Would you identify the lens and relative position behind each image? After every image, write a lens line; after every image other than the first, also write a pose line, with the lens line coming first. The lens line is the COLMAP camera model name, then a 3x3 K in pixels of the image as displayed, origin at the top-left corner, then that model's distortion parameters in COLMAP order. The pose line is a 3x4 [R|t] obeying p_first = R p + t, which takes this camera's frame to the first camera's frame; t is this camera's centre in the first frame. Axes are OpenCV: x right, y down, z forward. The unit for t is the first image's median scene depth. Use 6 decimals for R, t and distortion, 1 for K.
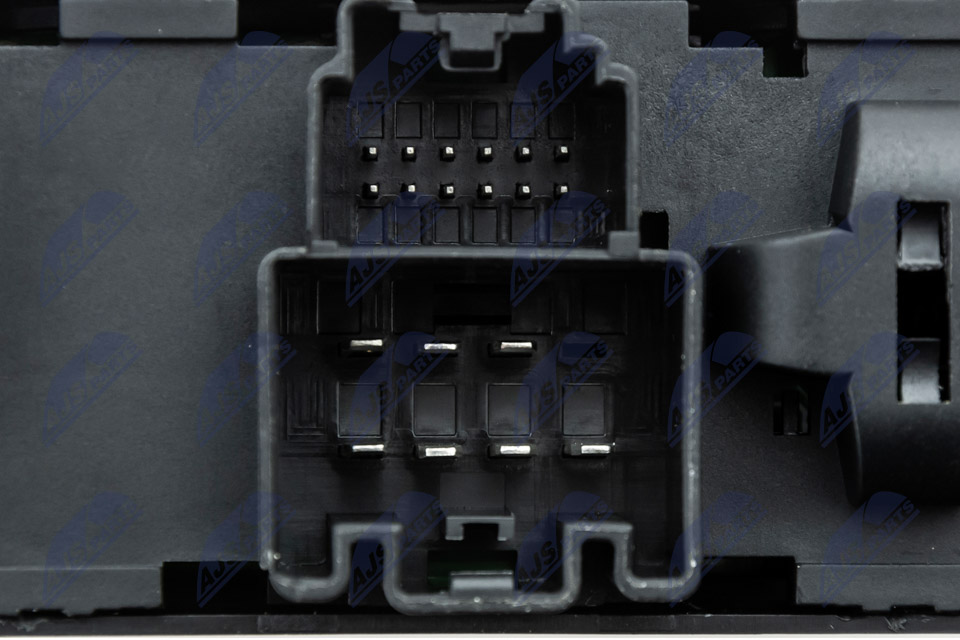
lens RADIAL K [[4385.8, 0, 480.0], [0, 4385.8, 320.0], [0, 0, 1]] dist [-0.140902, -1.909622]
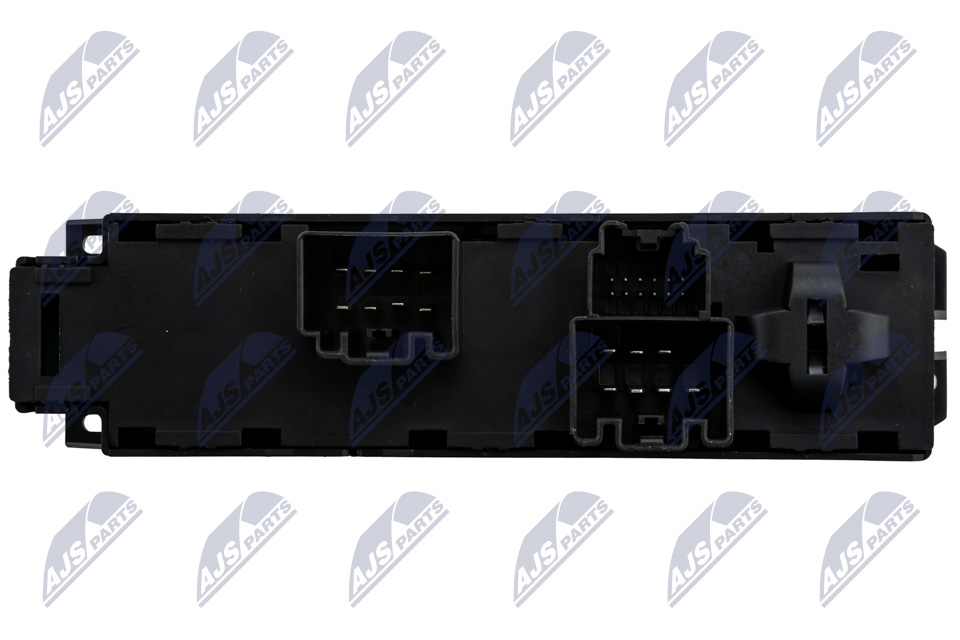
lens RADIAL K [[2008.3, 0, 480.0], [0, 2008.3, 320.0], [0, 0, 1]] dist [-0.002672, -0.016942]
pose [[0.997451, 0.001712, -0.071330, -0.017014], [-0.003343, 0.999736, -0.022746, 0.014402], [0.071273, 0.022926, 0.997193, -0.241728]]
